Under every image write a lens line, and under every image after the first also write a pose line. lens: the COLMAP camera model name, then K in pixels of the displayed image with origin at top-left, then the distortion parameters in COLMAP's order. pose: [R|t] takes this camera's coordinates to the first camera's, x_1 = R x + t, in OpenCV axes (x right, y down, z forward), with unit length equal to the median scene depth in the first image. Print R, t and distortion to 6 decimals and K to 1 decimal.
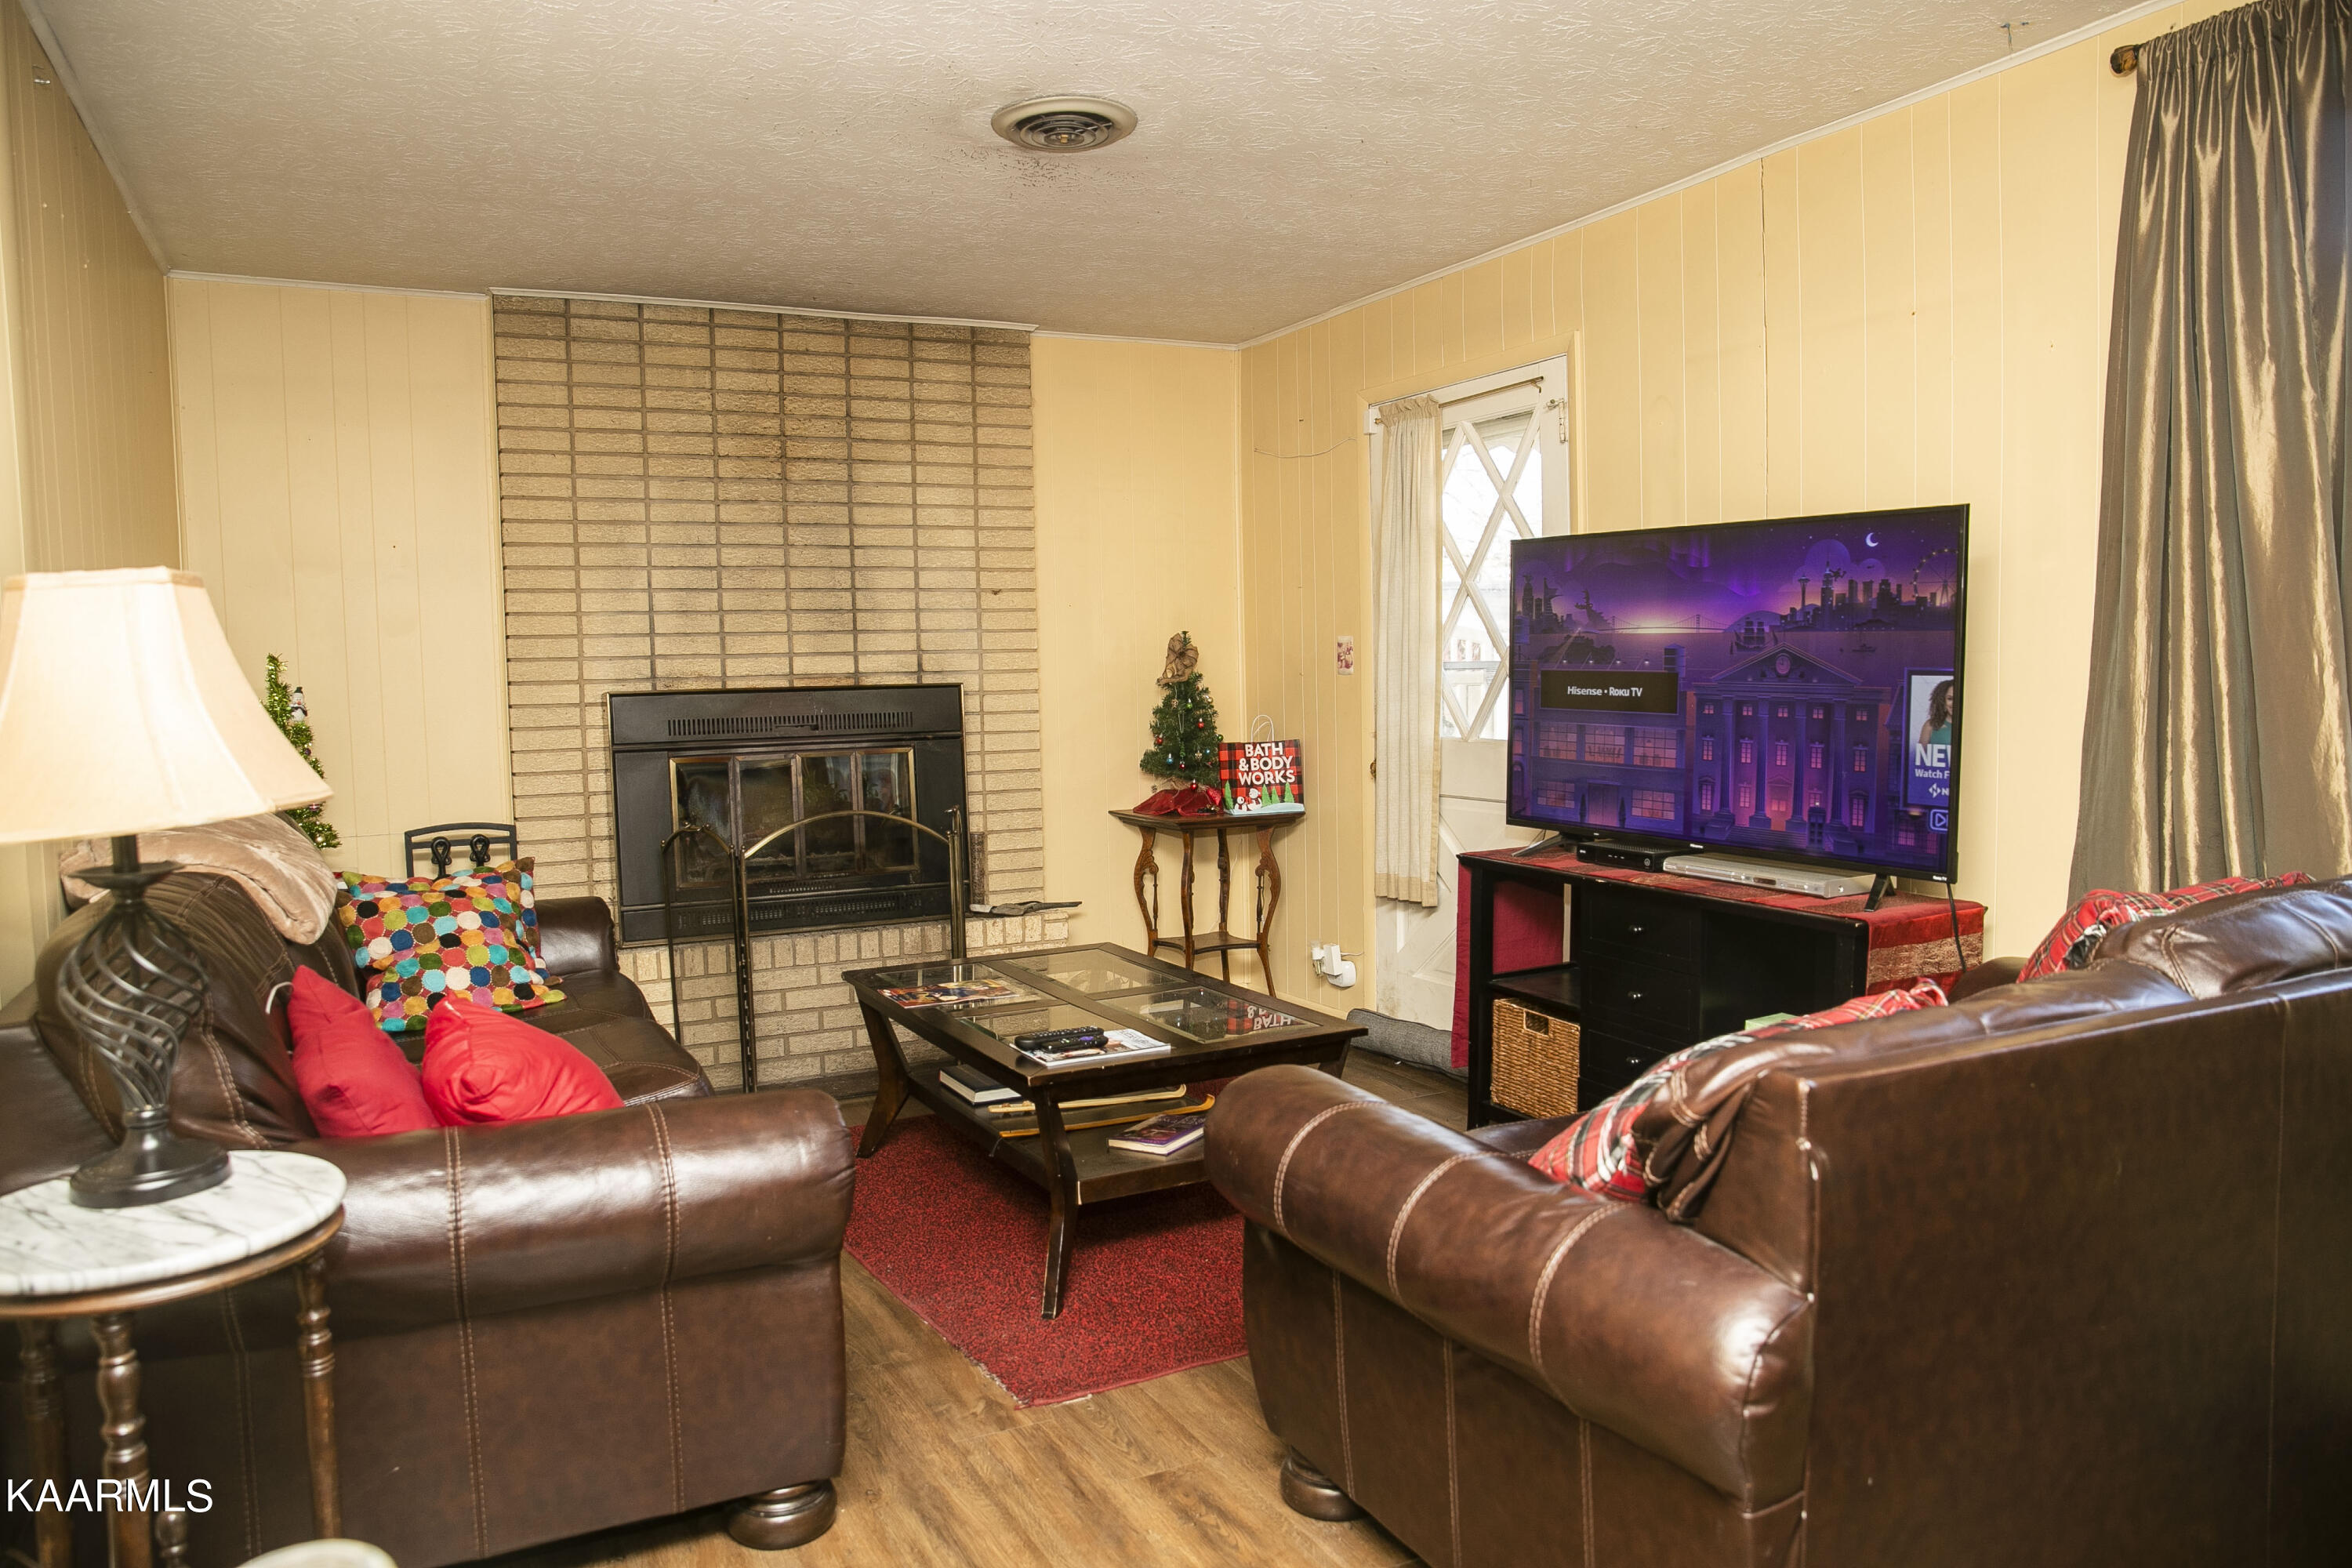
lens RADIAL K [[1639.0, 0, 1180.2], [0, 1639.0, 781.5], [0, 0, 1]] dist [-0.065704, 0.055789]
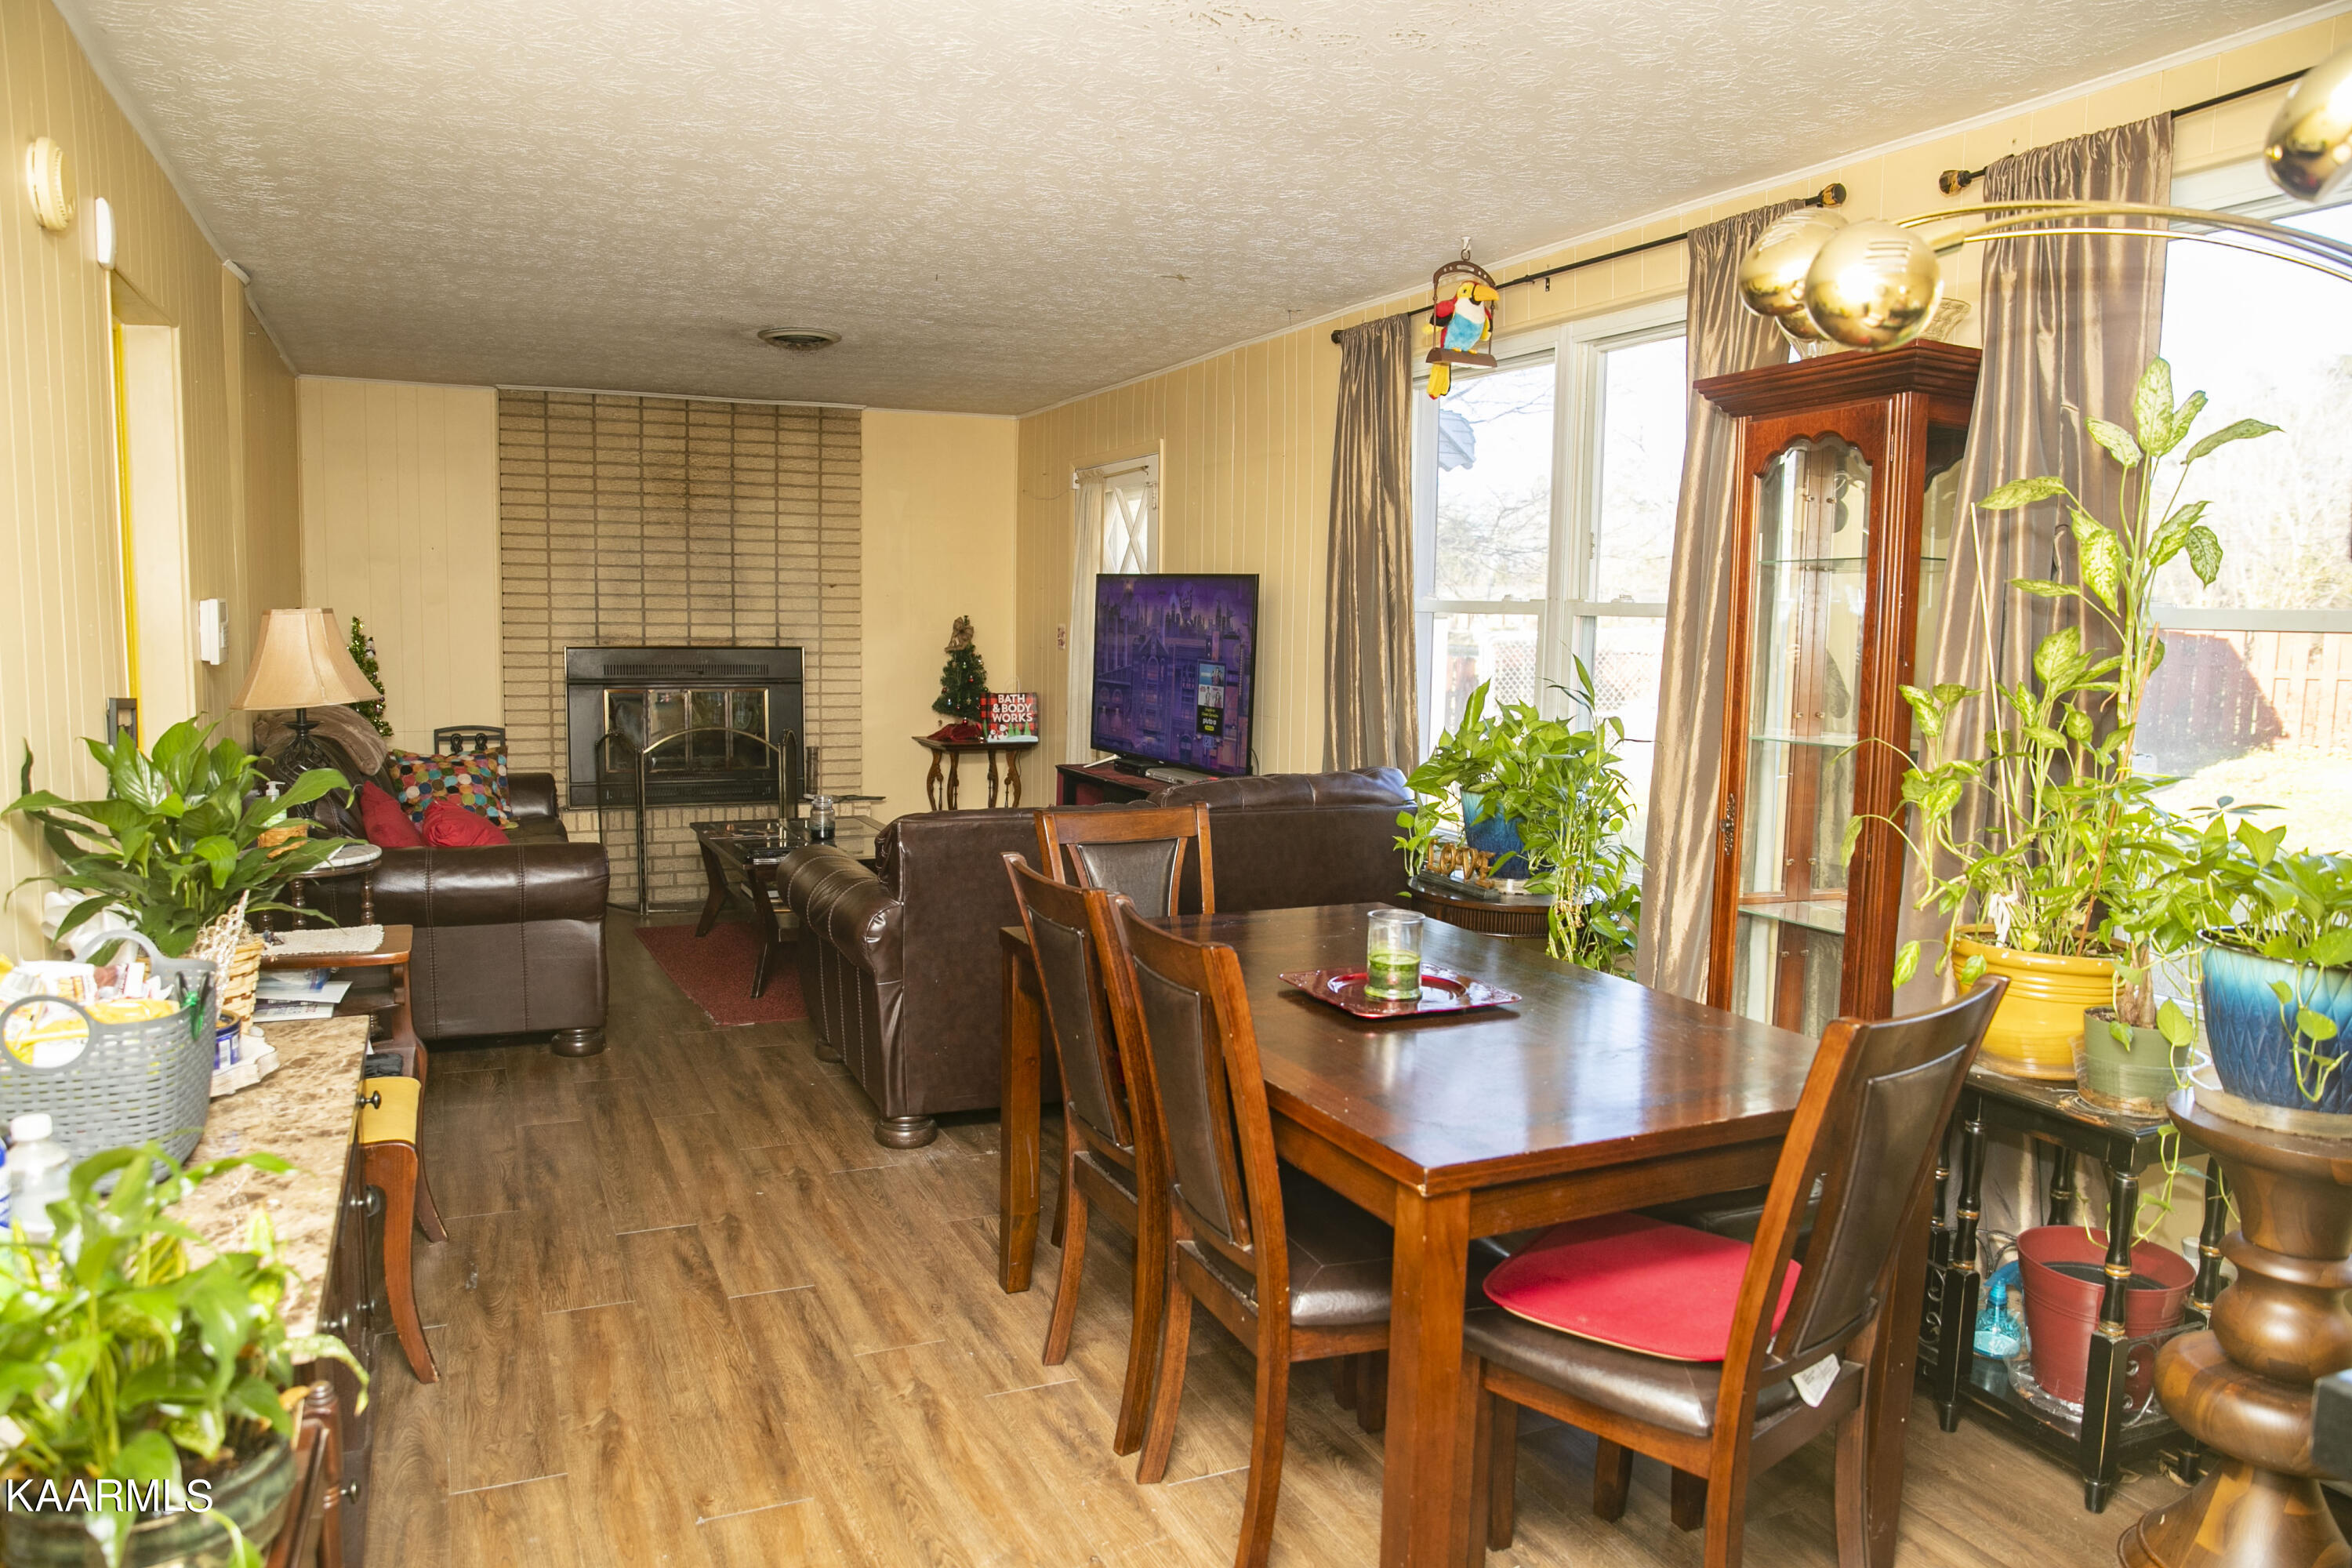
lens RADIAL K [[1639.0, 0, 1176.3], [0, 1639.0, 783.4], [0, 0, 1]] dist [-0.065704, 0.055789]
pose [[0.998507, 0.038879, -0.038372, 0.281237], [-0.037733, 0.998833, 0.030156, 0.007440], [0.039500, -0.028663, 0.998808, -0.507204]]
